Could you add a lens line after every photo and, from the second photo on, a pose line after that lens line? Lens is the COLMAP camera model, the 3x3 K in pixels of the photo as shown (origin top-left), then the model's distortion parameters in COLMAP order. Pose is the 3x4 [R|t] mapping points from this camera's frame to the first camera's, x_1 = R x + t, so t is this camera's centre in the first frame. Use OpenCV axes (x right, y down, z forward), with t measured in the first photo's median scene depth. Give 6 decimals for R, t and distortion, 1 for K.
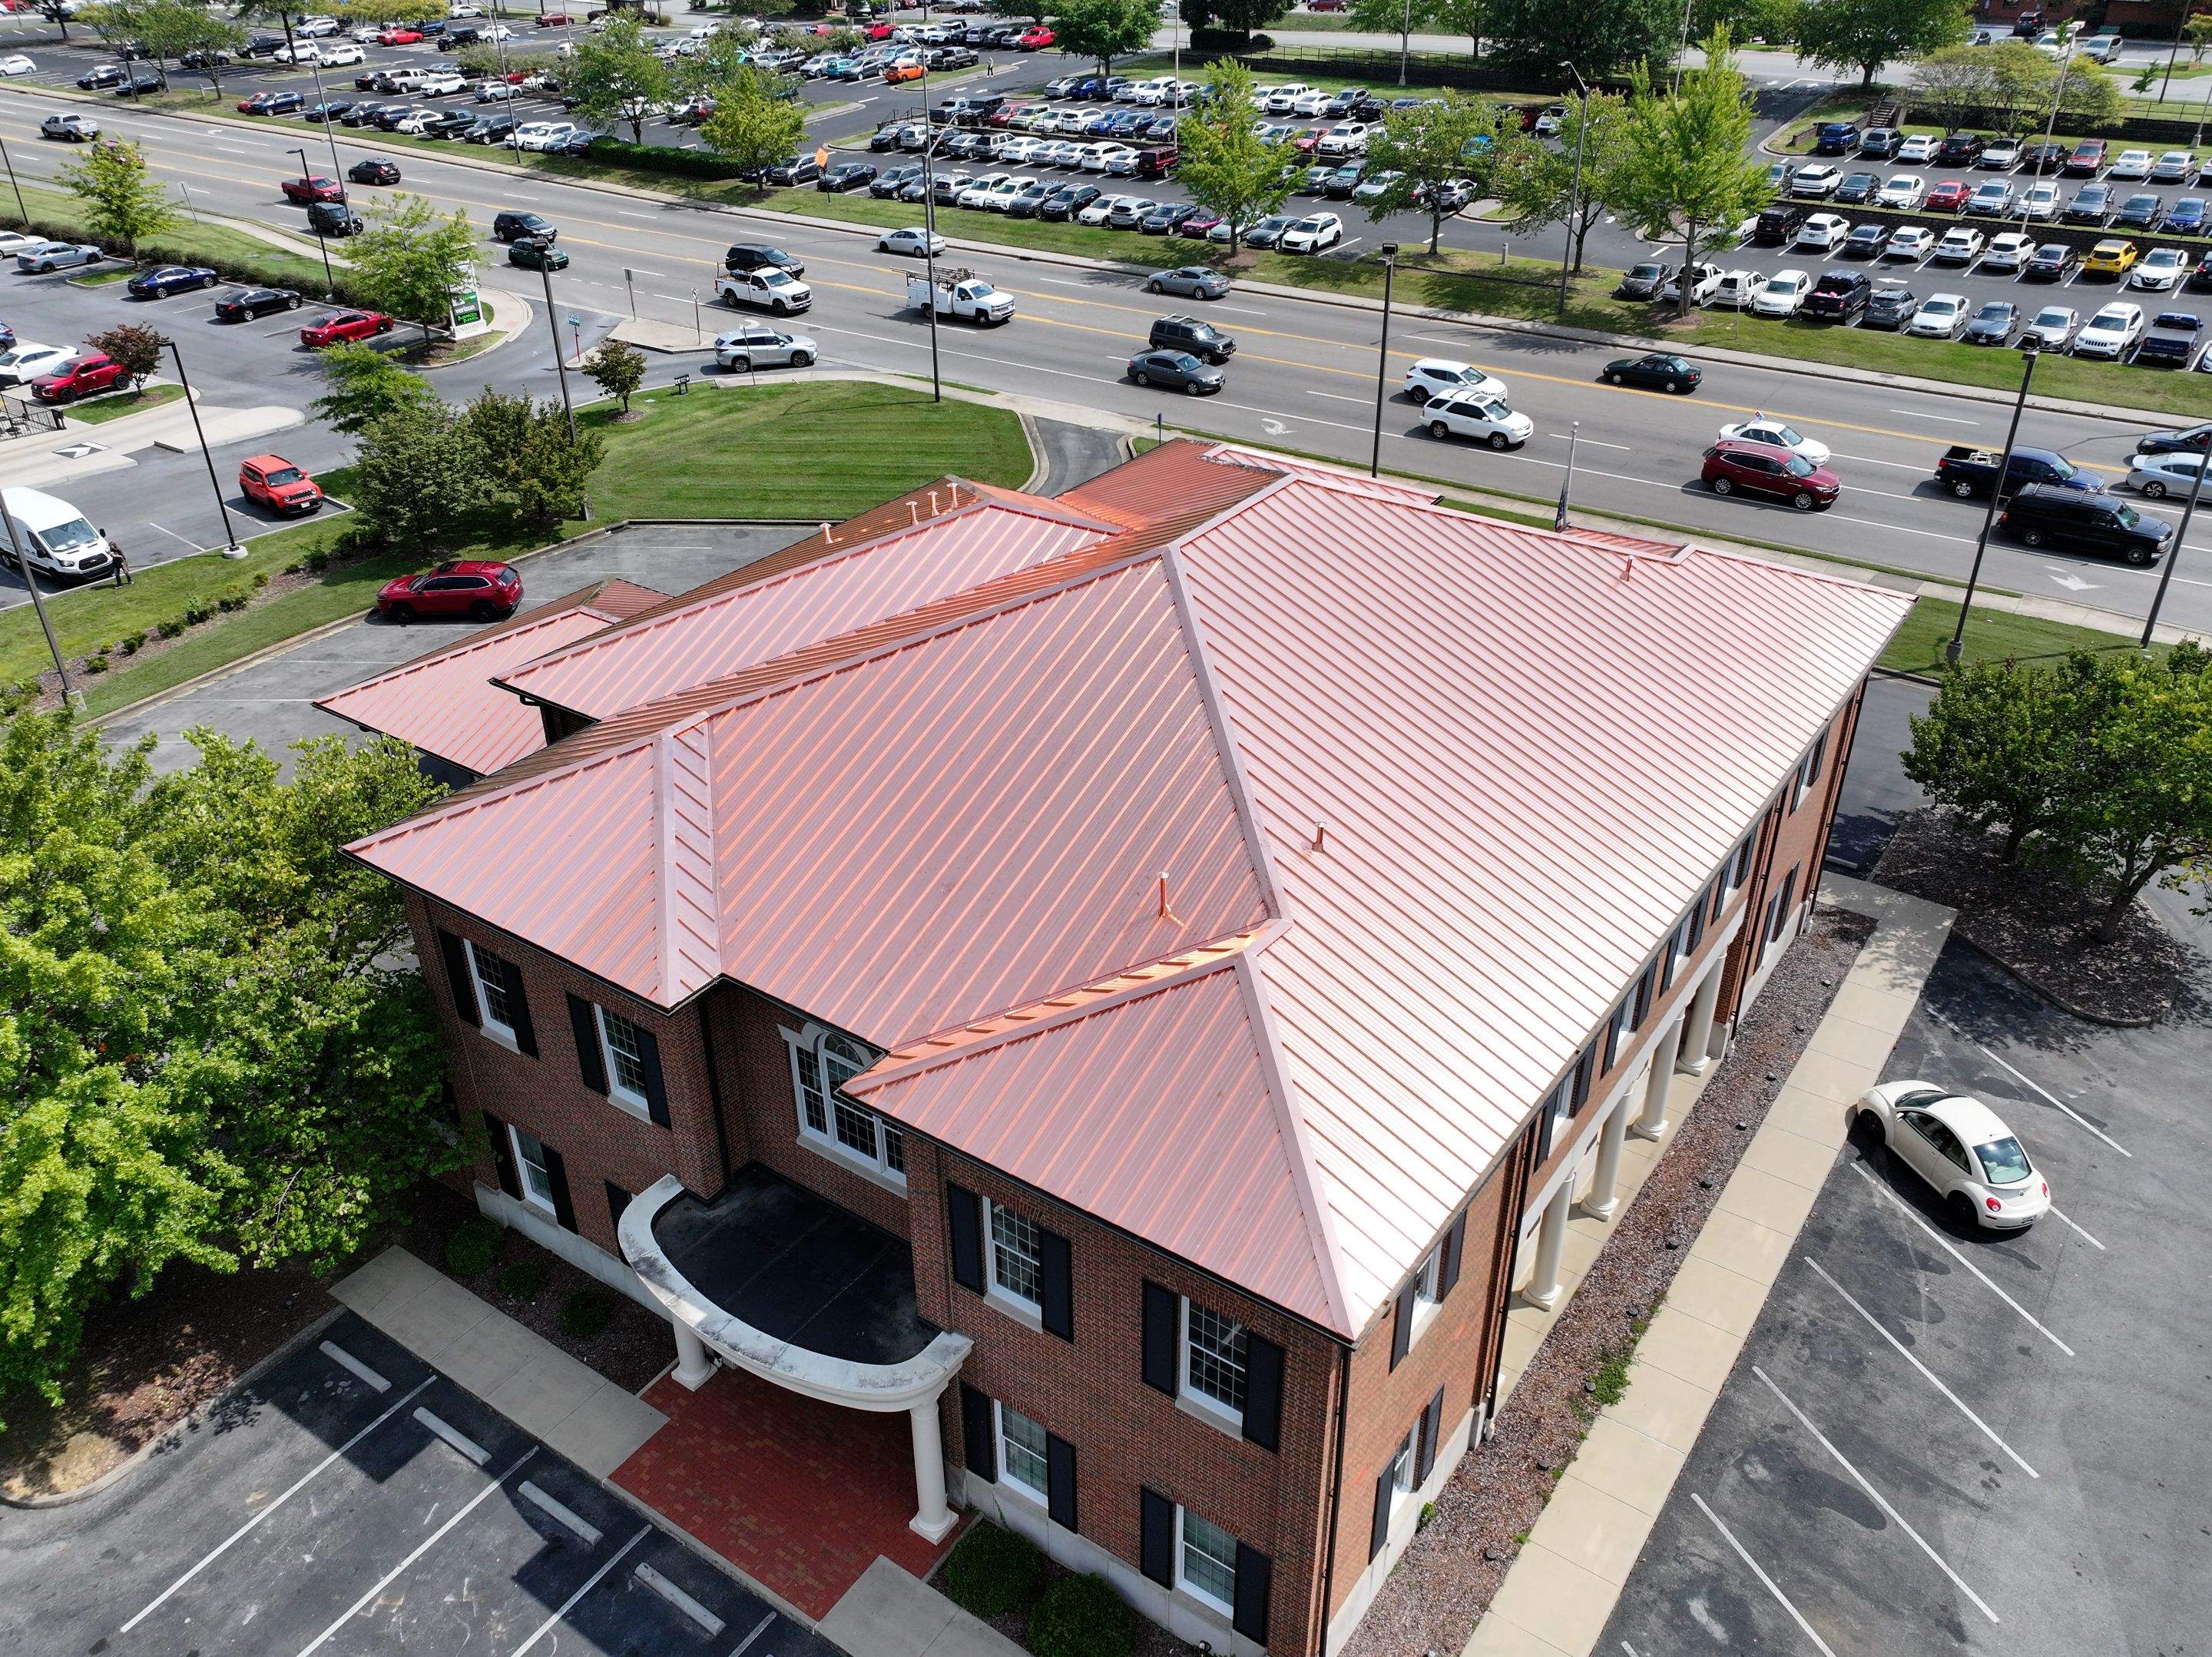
lens RADIAL K [[1759.2, 0, 1105.8], [0, 1759.2, 834.2], [0, 0, 1]] dist [-0.007932, 0.024170]
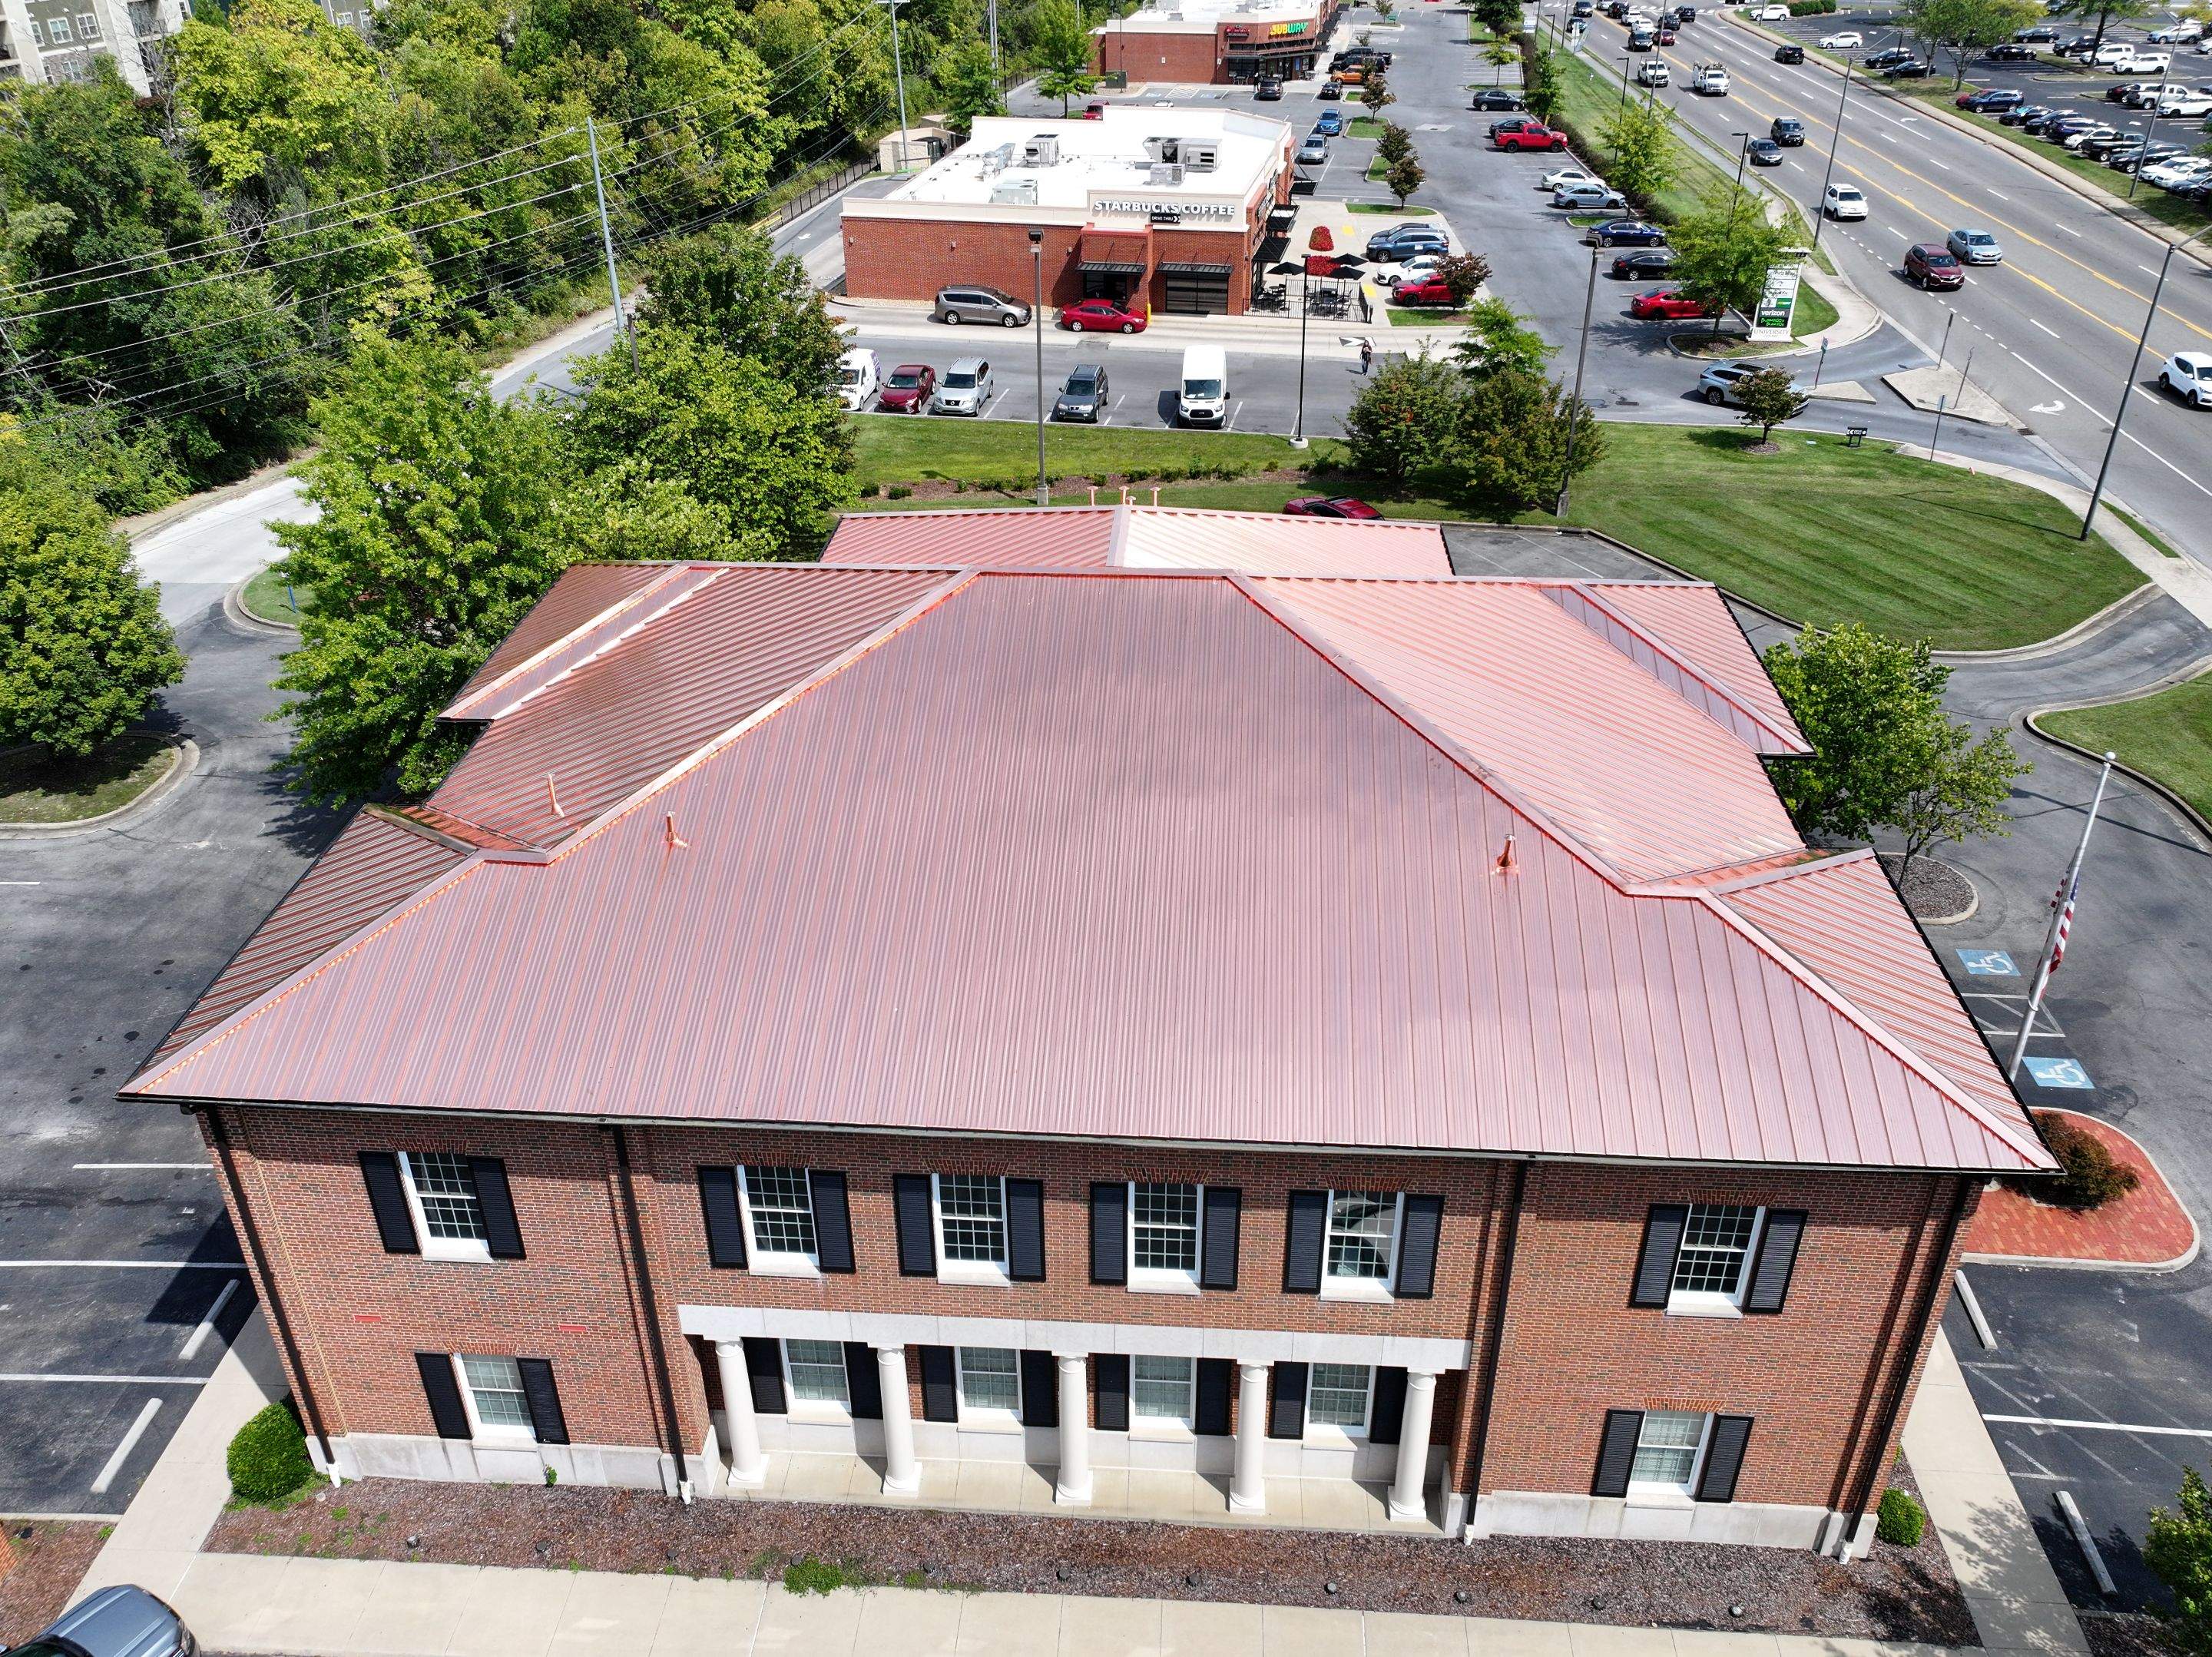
lens RADIAL K [[1755.8, 0, 1104.8], [0, 1755.8, 831.2], [0, 0, 1]] dist [0.003381, 0.007786]
pose [[0.519290, 0.441597, -0.731663, 0.281610], [-0.438757, 0.872463, 0.215174, -0.091465], [0.733369, 0.209284, 0.646815, 0.149189]]
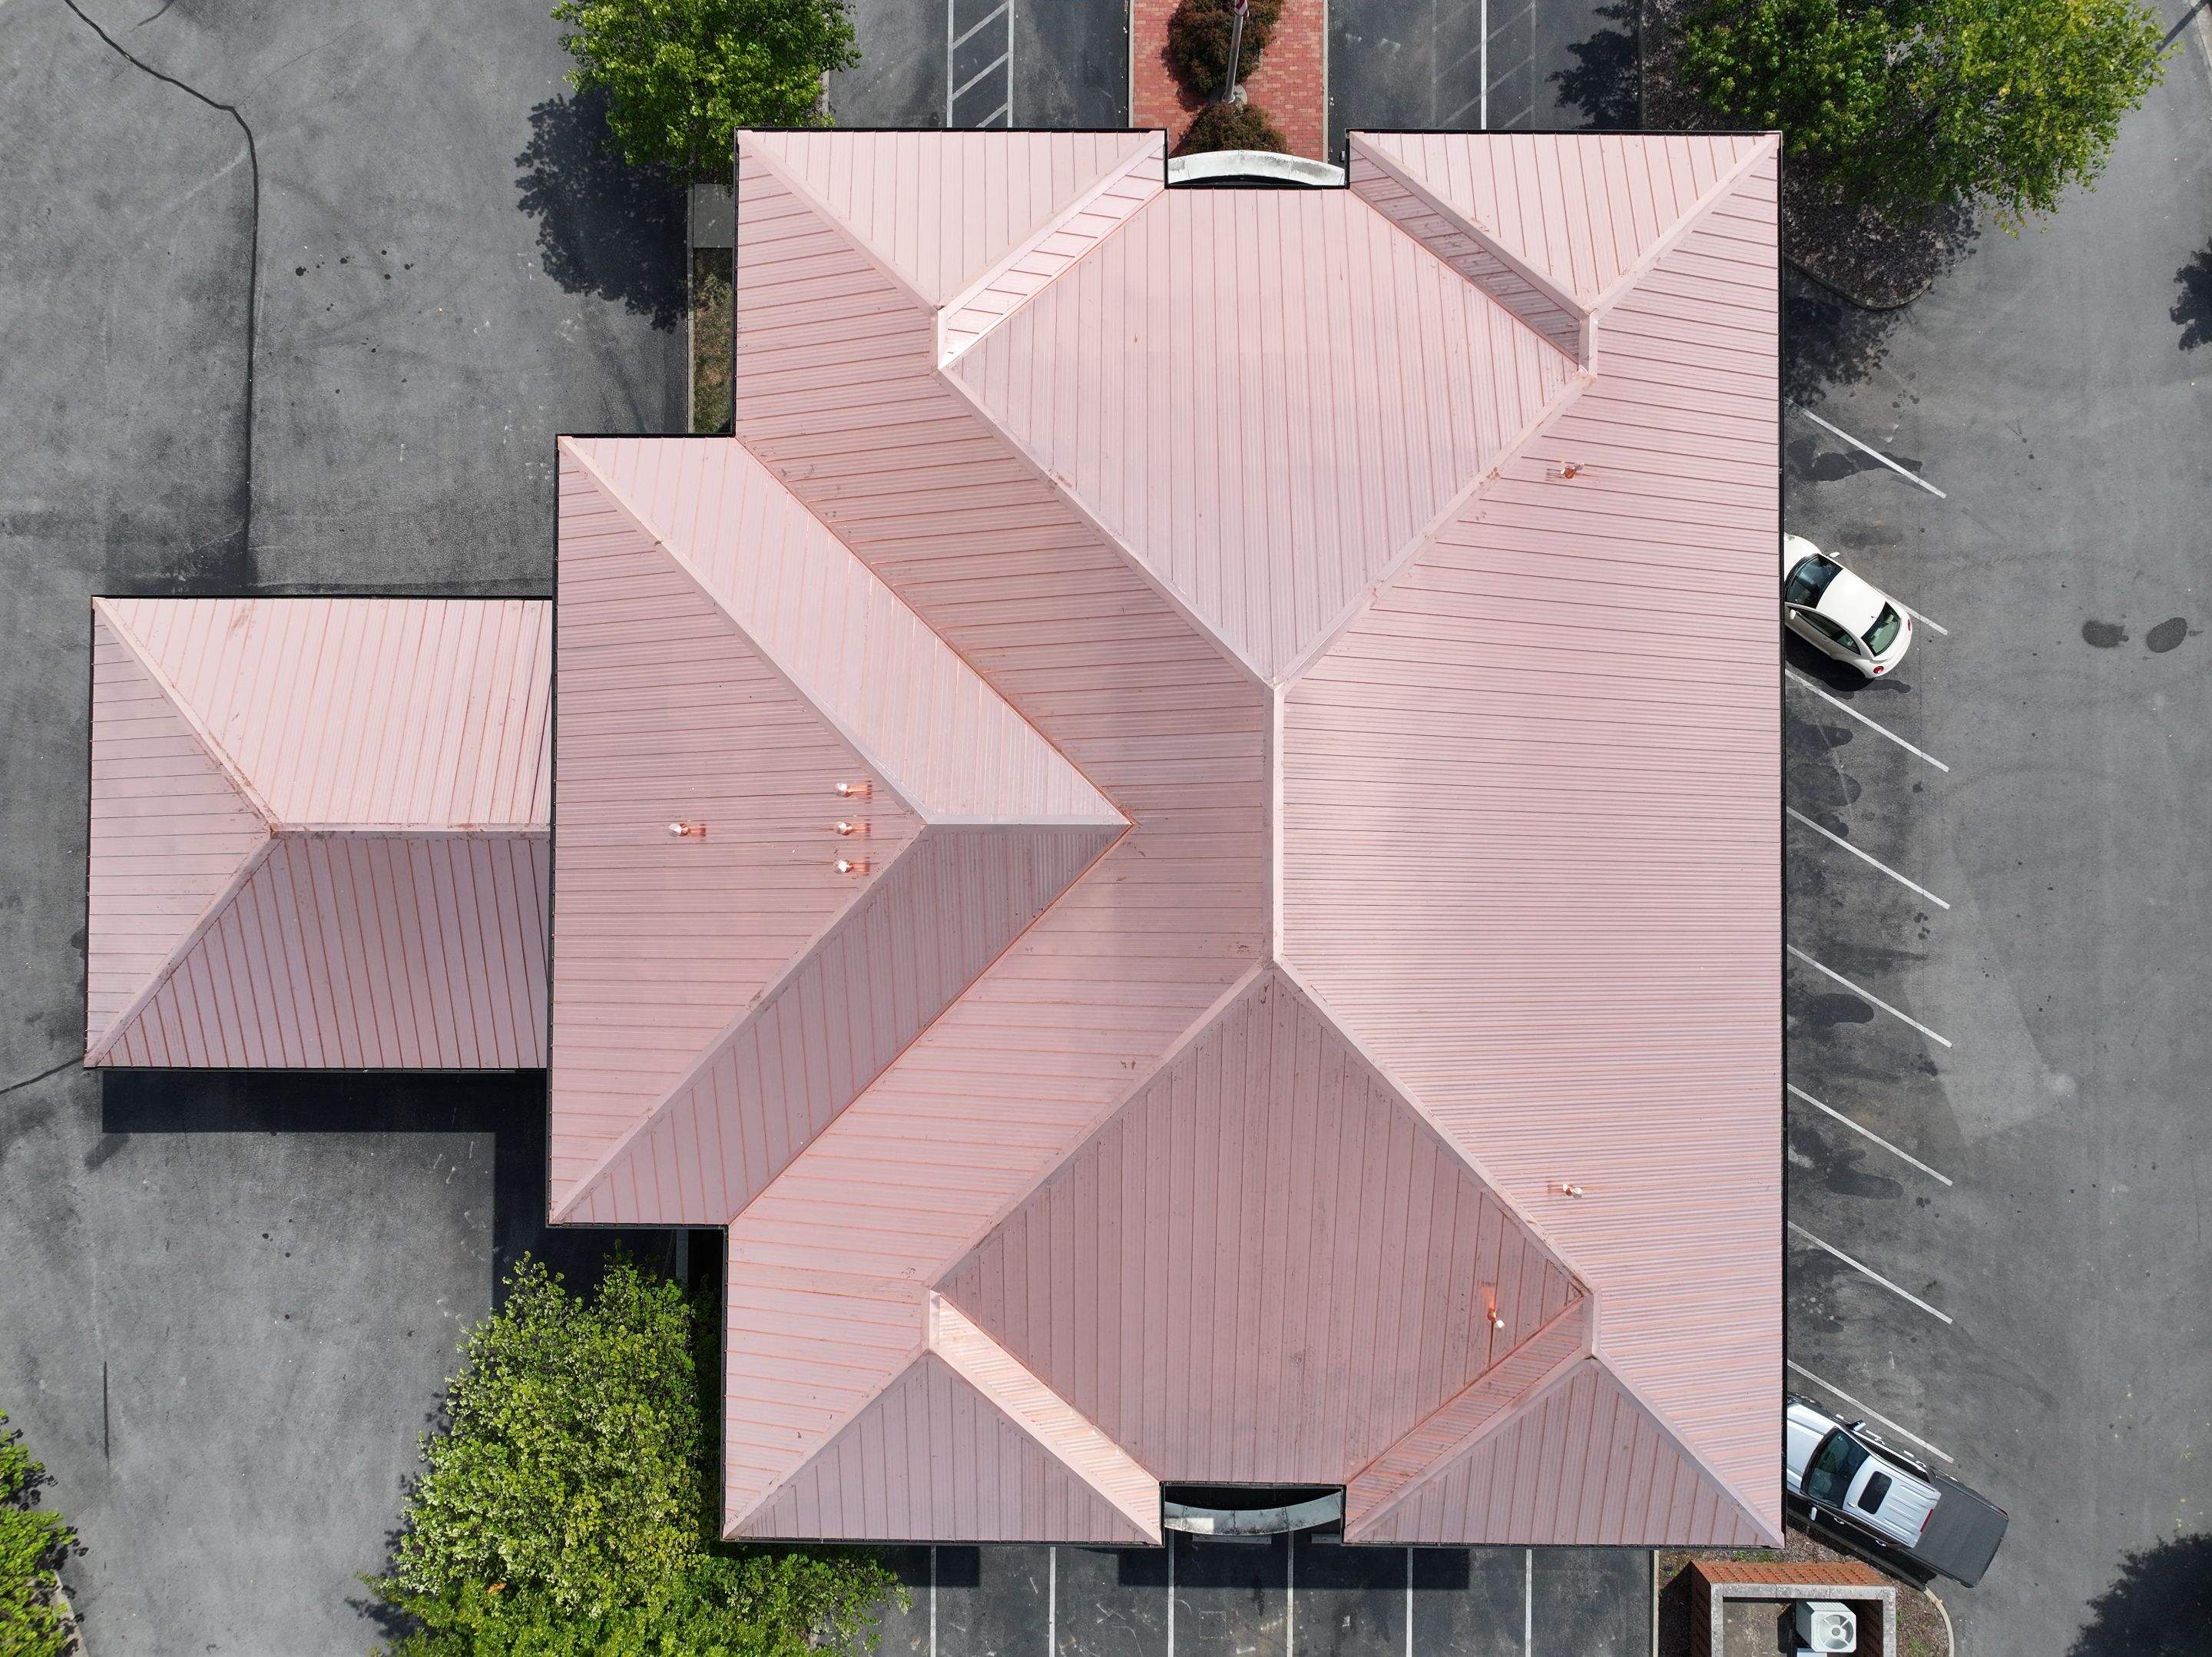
lens RADIAL K [[1713.9, 0, 1106.0], [0, 1713.9, 828.5], [0, 0, 1]] dist [-0.000912, 0.000497]
pose [[0.822504, -0.568504, 0.017018, -0.003852], [0.291062, 0.446434, 0.846156, -0.322389], [-0.488641, -0.691013, 0.532664, 0.204073]]
